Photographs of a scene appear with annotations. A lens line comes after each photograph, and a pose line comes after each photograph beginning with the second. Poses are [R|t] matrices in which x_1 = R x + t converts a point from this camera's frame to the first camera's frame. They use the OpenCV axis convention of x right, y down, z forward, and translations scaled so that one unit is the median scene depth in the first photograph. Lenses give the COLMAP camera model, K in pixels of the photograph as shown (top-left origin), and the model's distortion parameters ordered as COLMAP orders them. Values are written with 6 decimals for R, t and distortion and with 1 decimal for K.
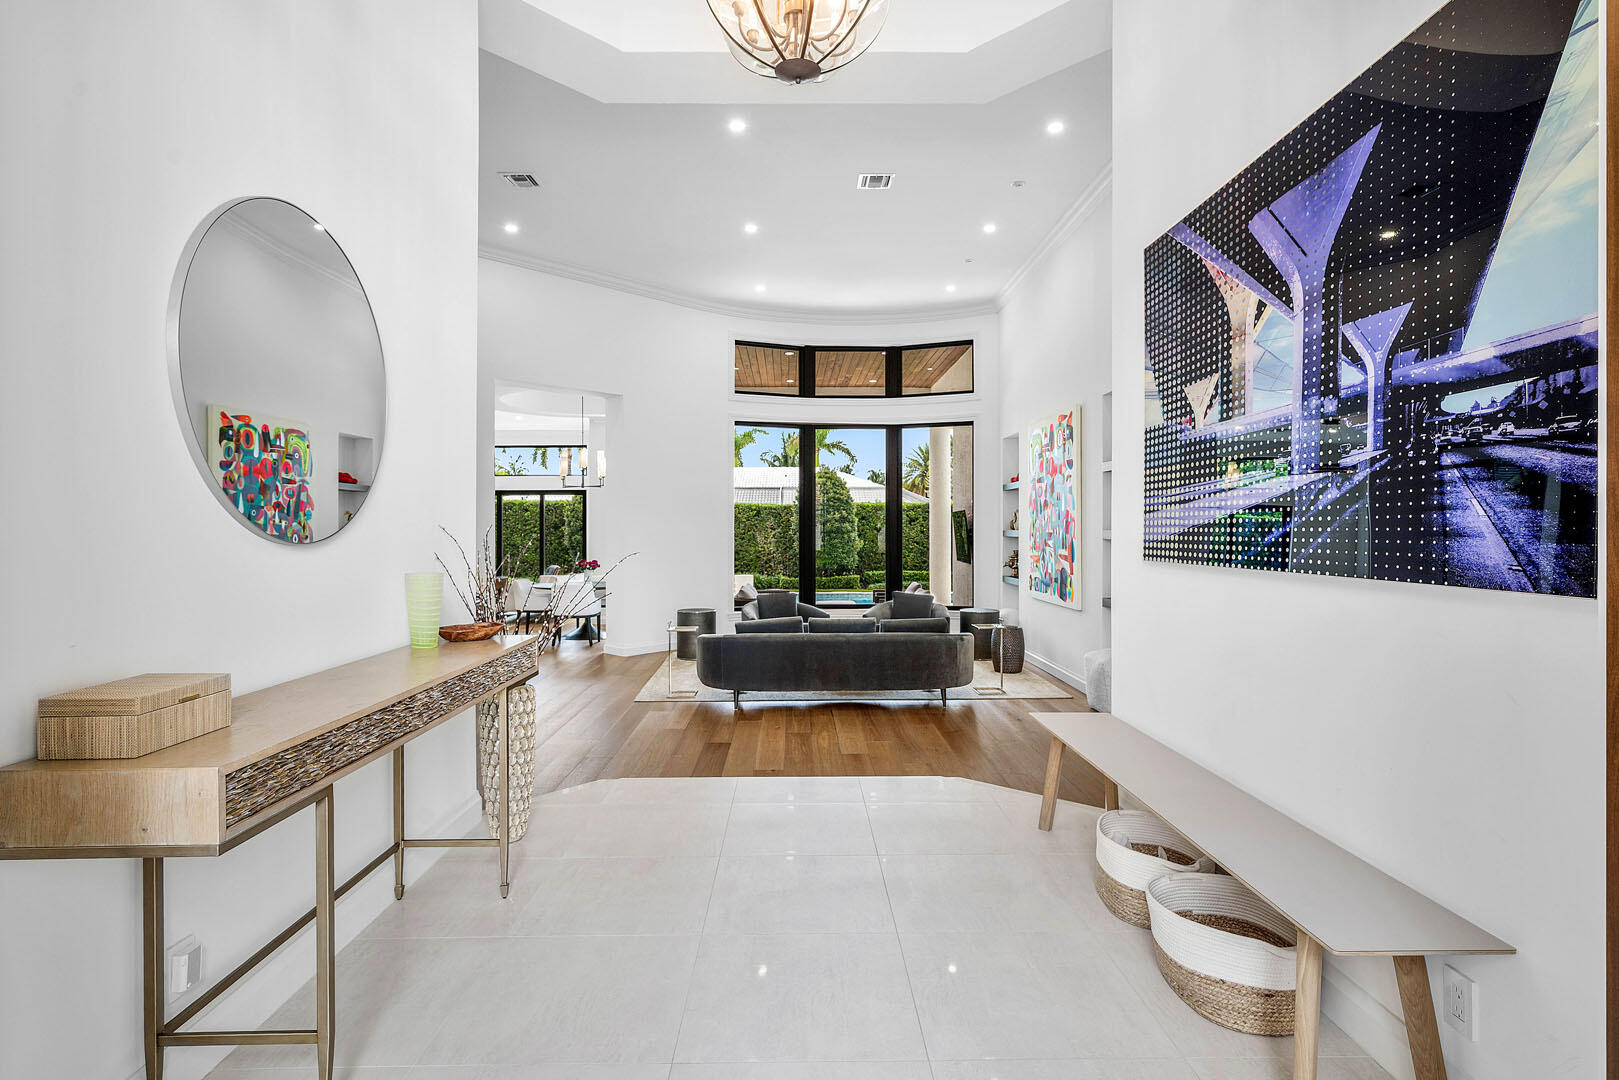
lens RADIAL K [[799.4, 0, 814.9], [0, 799.4, 523.8], [0, 0, 1]] dist [0.018503, -0.000002]
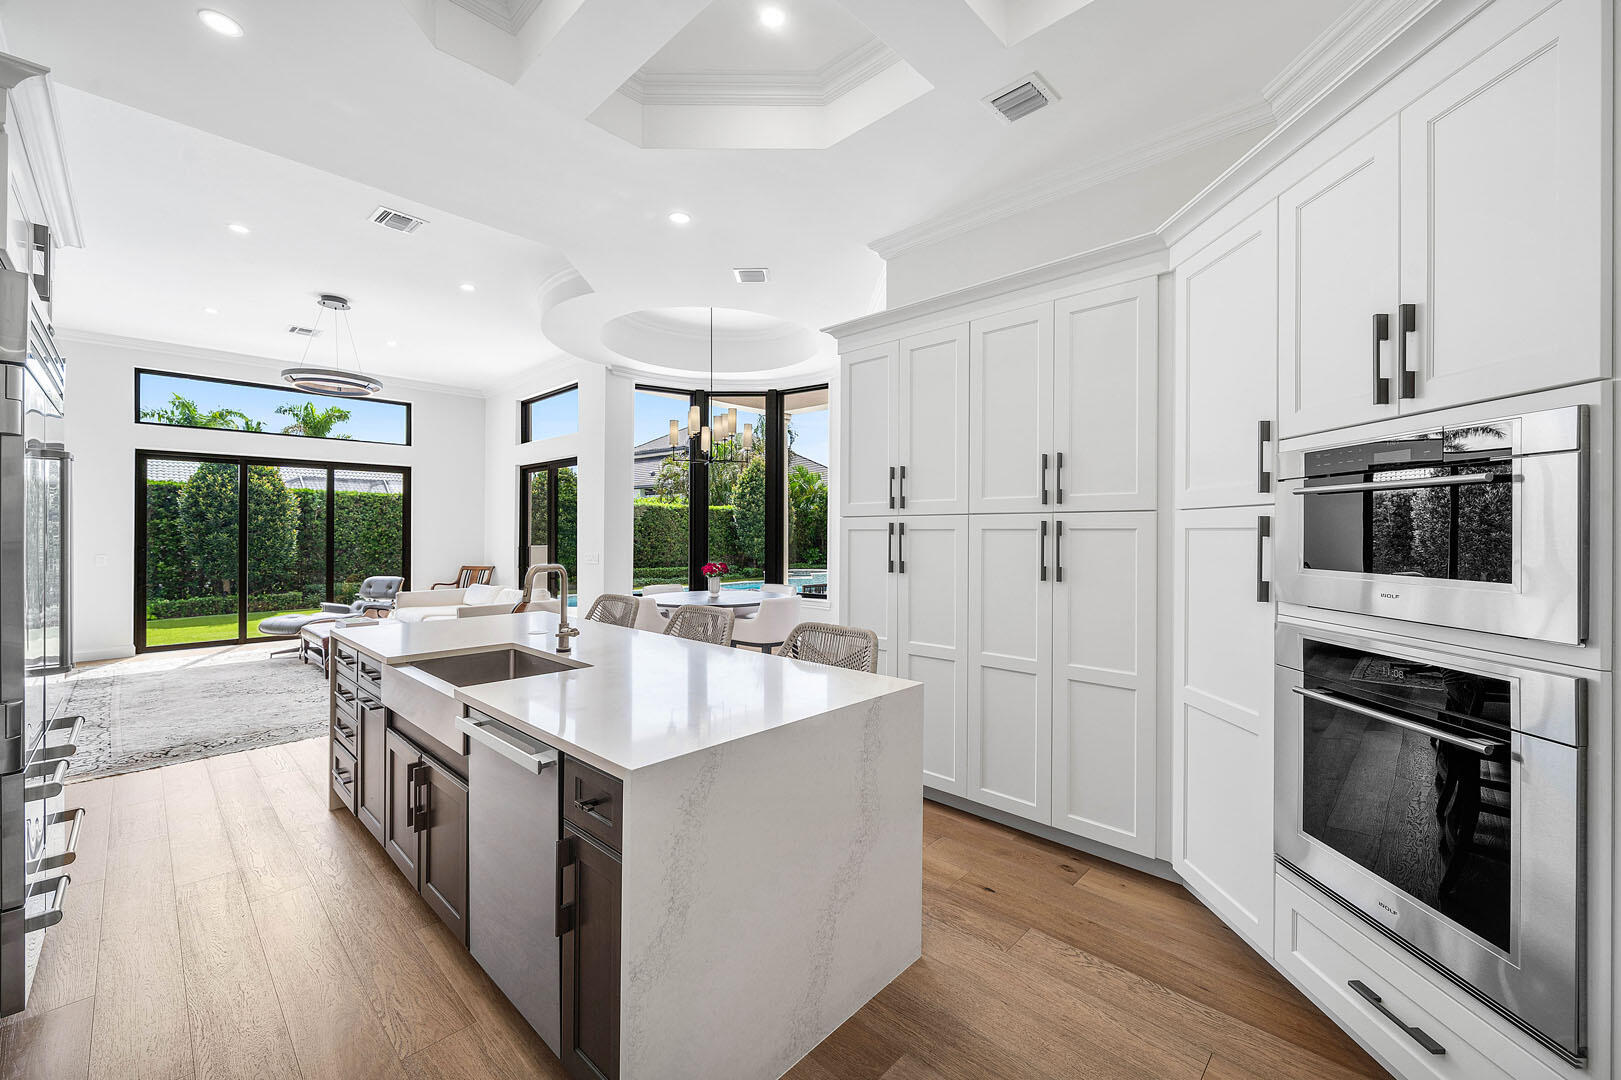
lens RADIAL K [[639.3, 0, 817.1], [0, 639.3, 531.4], [0, 0, 1]] dist [-0.025969, -0.000025]
pose [[0.686081, 0.006562, 0.727495, -0.669823], [-0.010328, 0.999946, 0.000721, 0.015089], [-0.727452, -0.008008, 0.686112, 0.542063]]
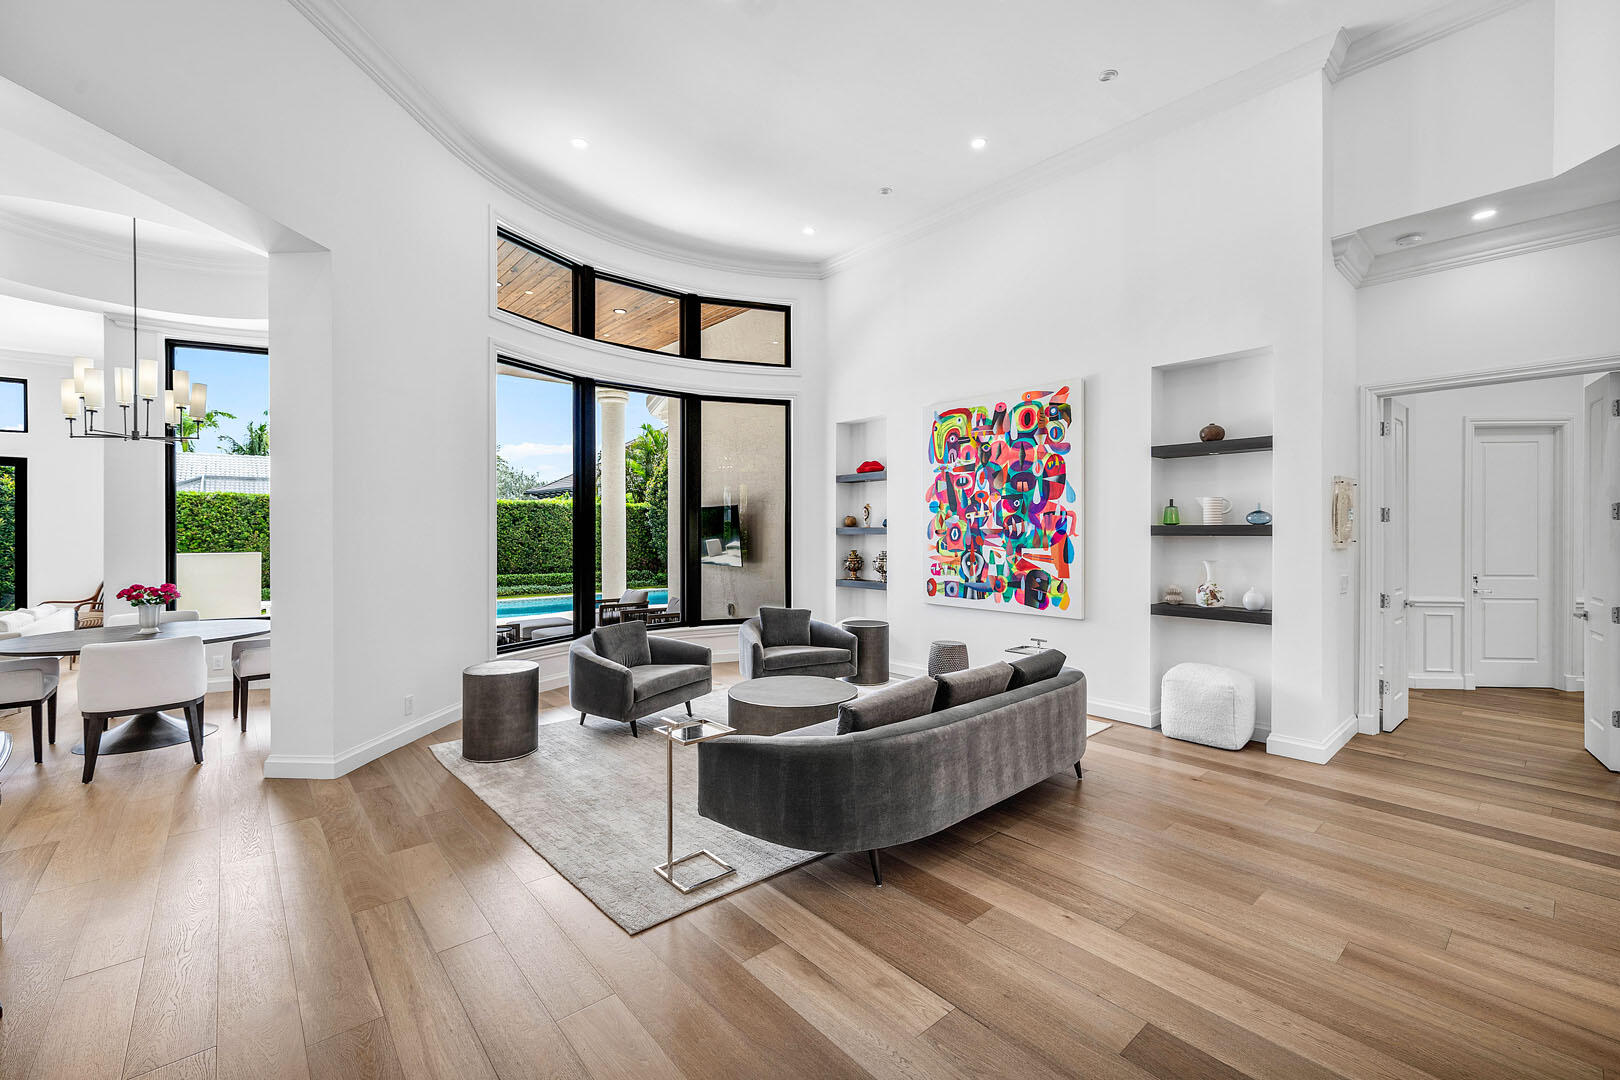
lens RADIAL K [[668.5, 0, 801.2], [0, 668.5, 532.4], [0, 0, 1]] dist [-0.012417, -0.000076]
pose [[0.773531, -0.000890, 0.633758, -0.235896], [-0.004025, 0.999972, 0.006317, 0.008114], [-0.633746, -0.007437, 0.773505, 0.422661]]
